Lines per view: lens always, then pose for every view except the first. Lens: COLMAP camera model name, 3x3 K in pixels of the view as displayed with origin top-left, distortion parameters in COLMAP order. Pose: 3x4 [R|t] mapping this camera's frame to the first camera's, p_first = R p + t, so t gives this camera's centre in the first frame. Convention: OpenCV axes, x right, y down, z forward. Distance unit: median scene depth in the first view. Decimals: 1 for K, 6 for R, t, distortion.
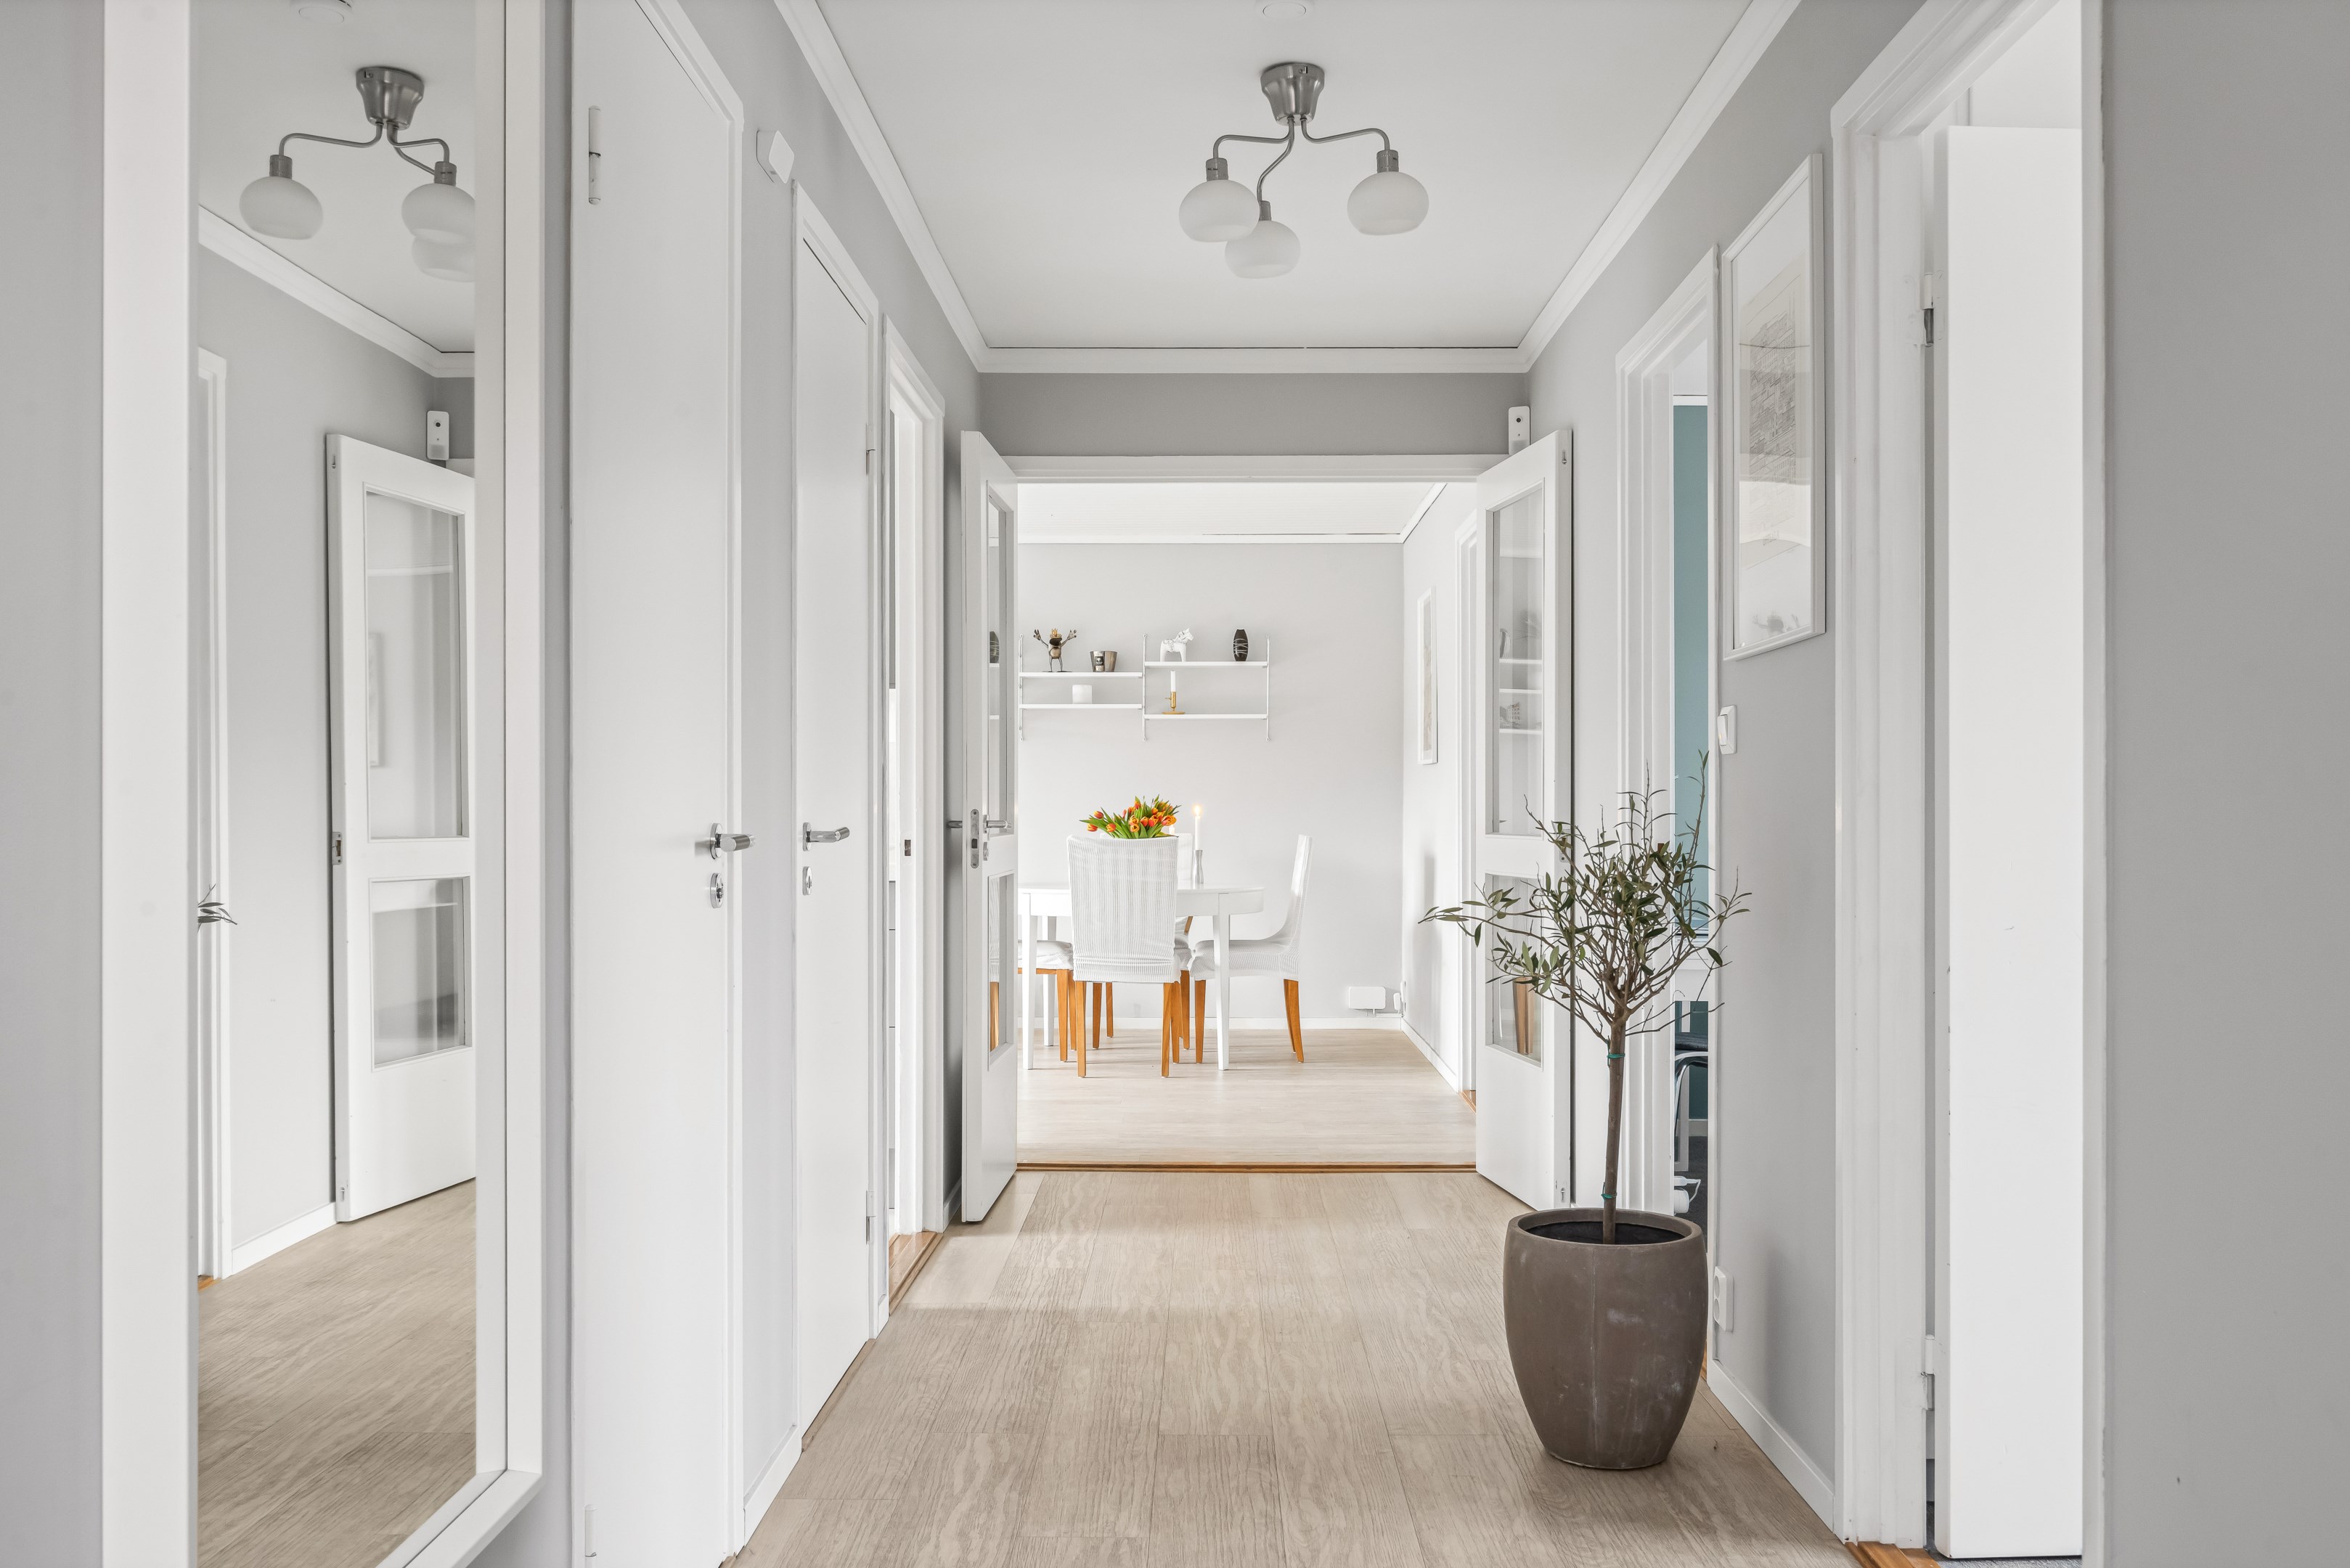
lens RADIAL K [[1967.5, 0, 1177.7], [0, 1967.5, 791.5], [0, 0, 1]] dist [0.002369, 0.000494]
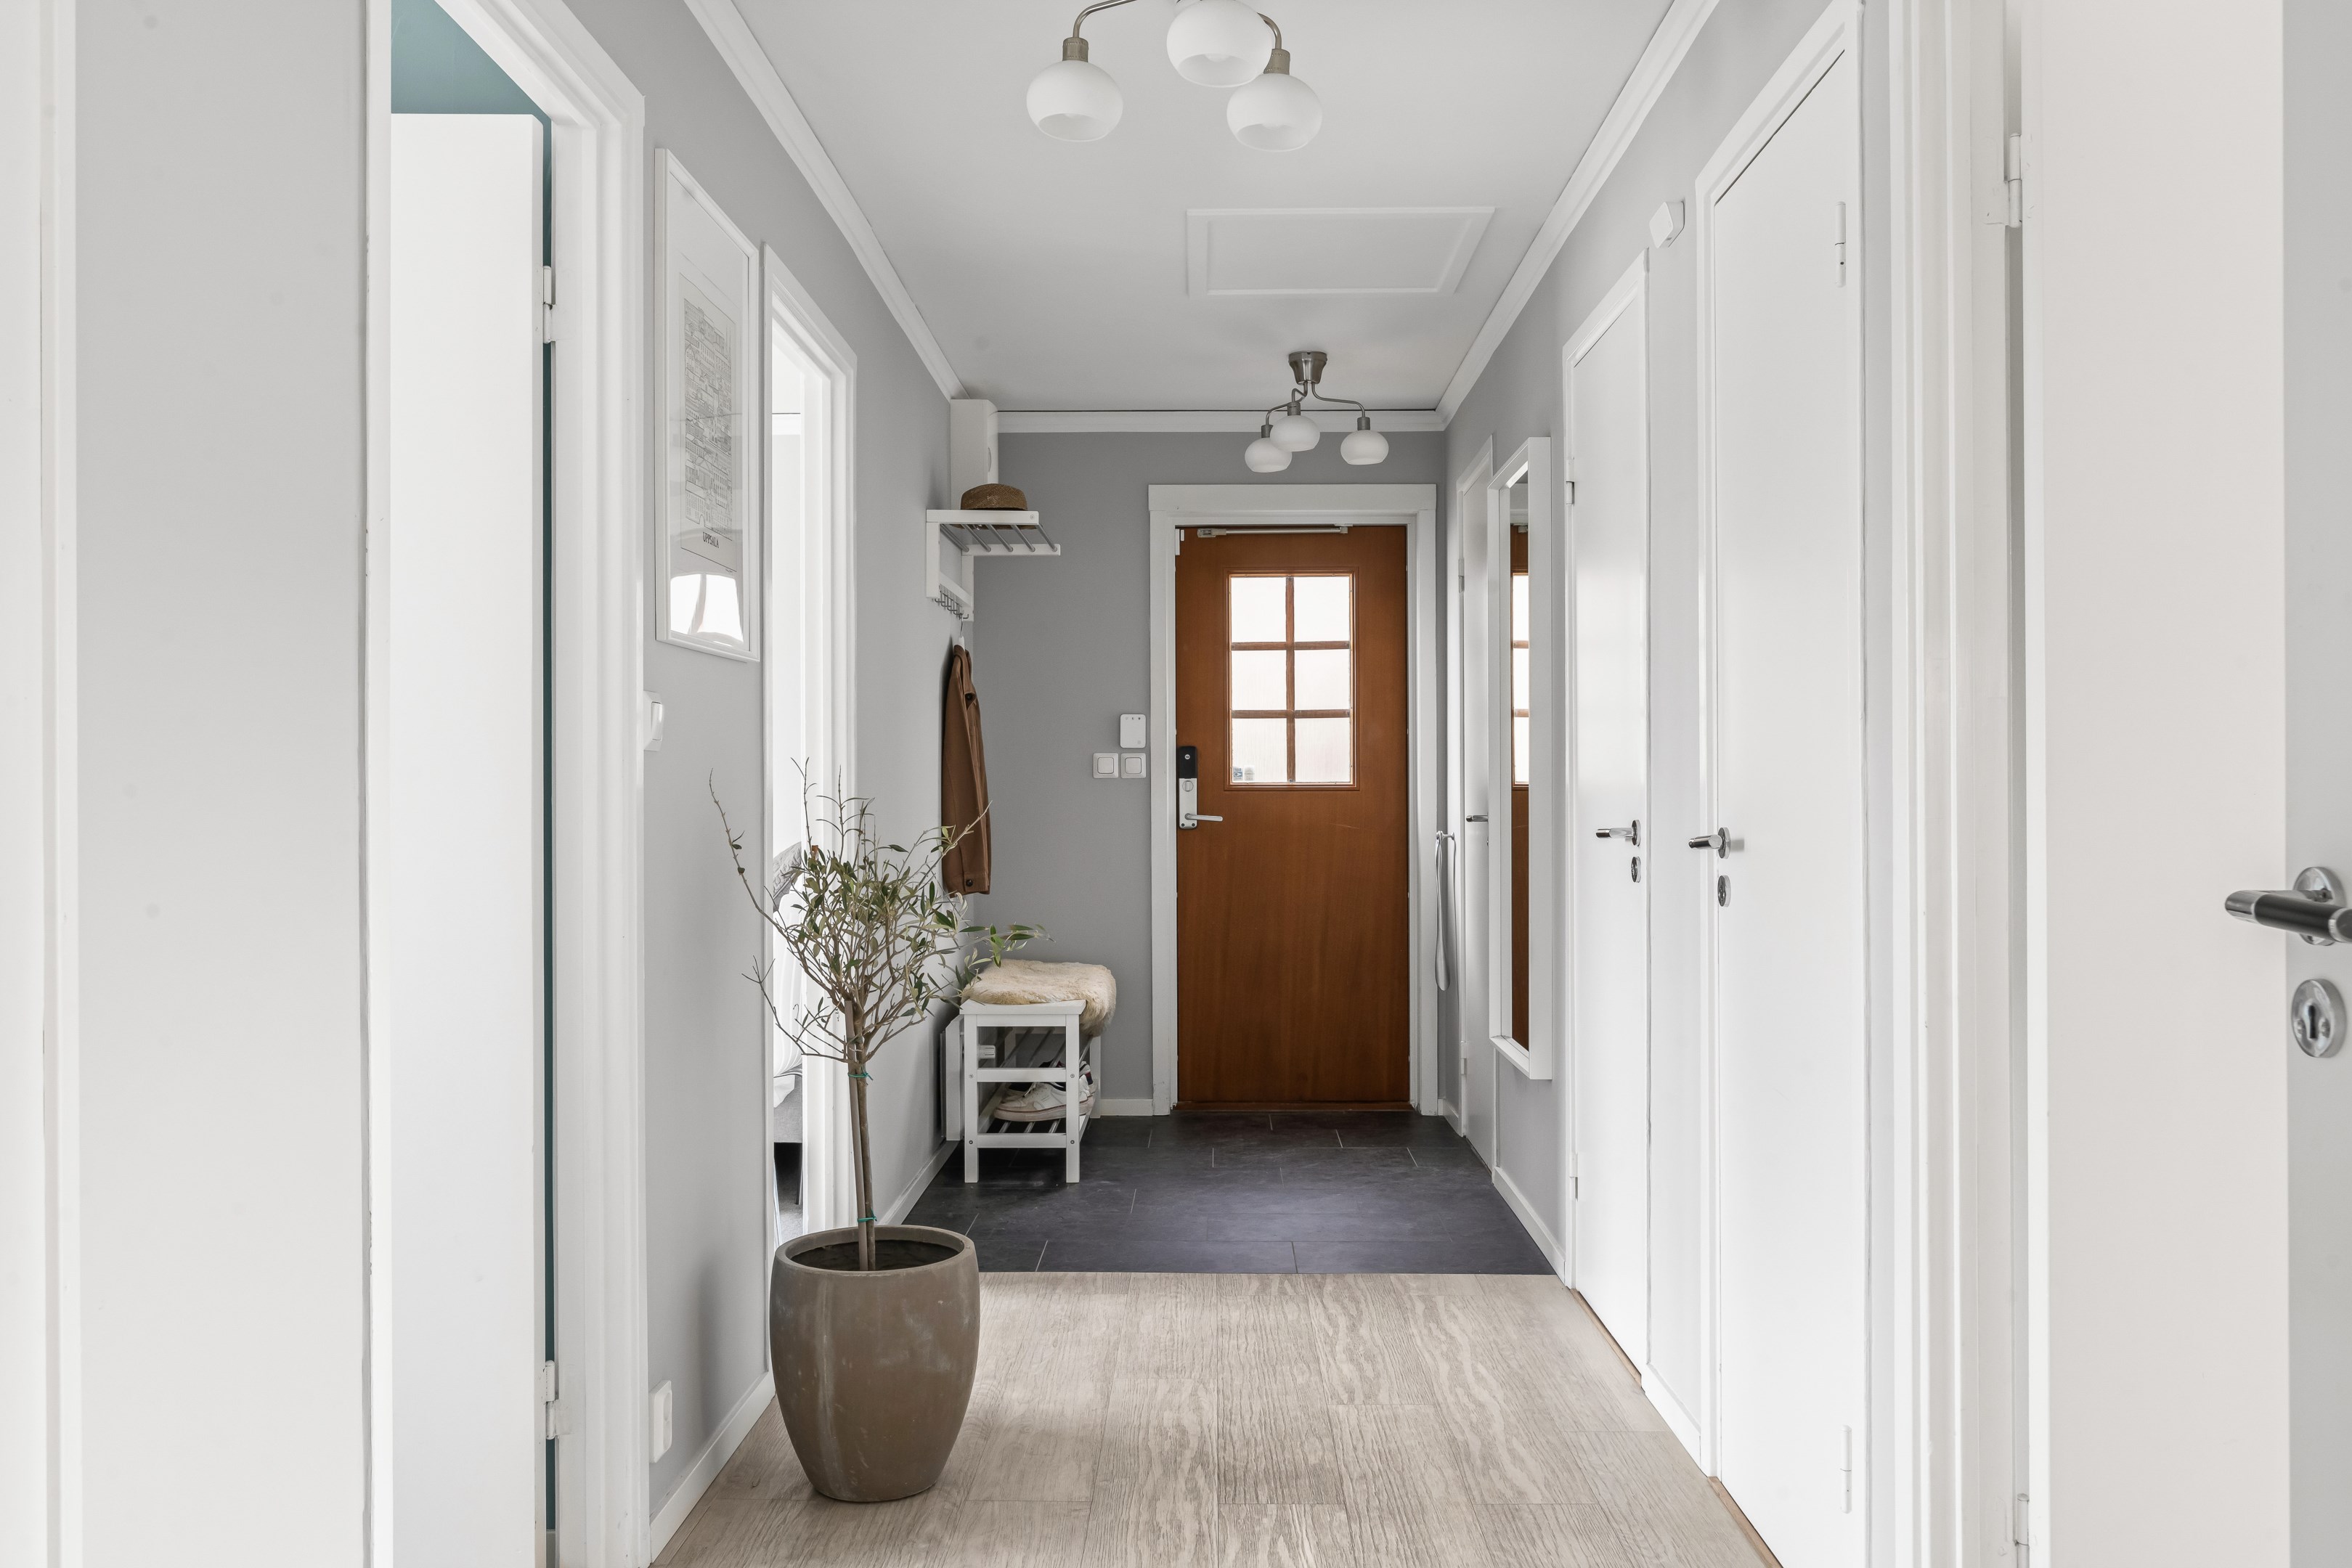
lens RADIAL K [[1827.3, 0, 1173.7], [0, 1827.3, 788.8], [0, 0, 1]] dist [0.002823, 0.000550]
pose [[-0.999983, 0.003454, 0.004731, 0.068501], [0.003407, 0.999946, -0.009853, 0.005624], [-0.004765, -0.009837, -0.999940, 1.977470]]
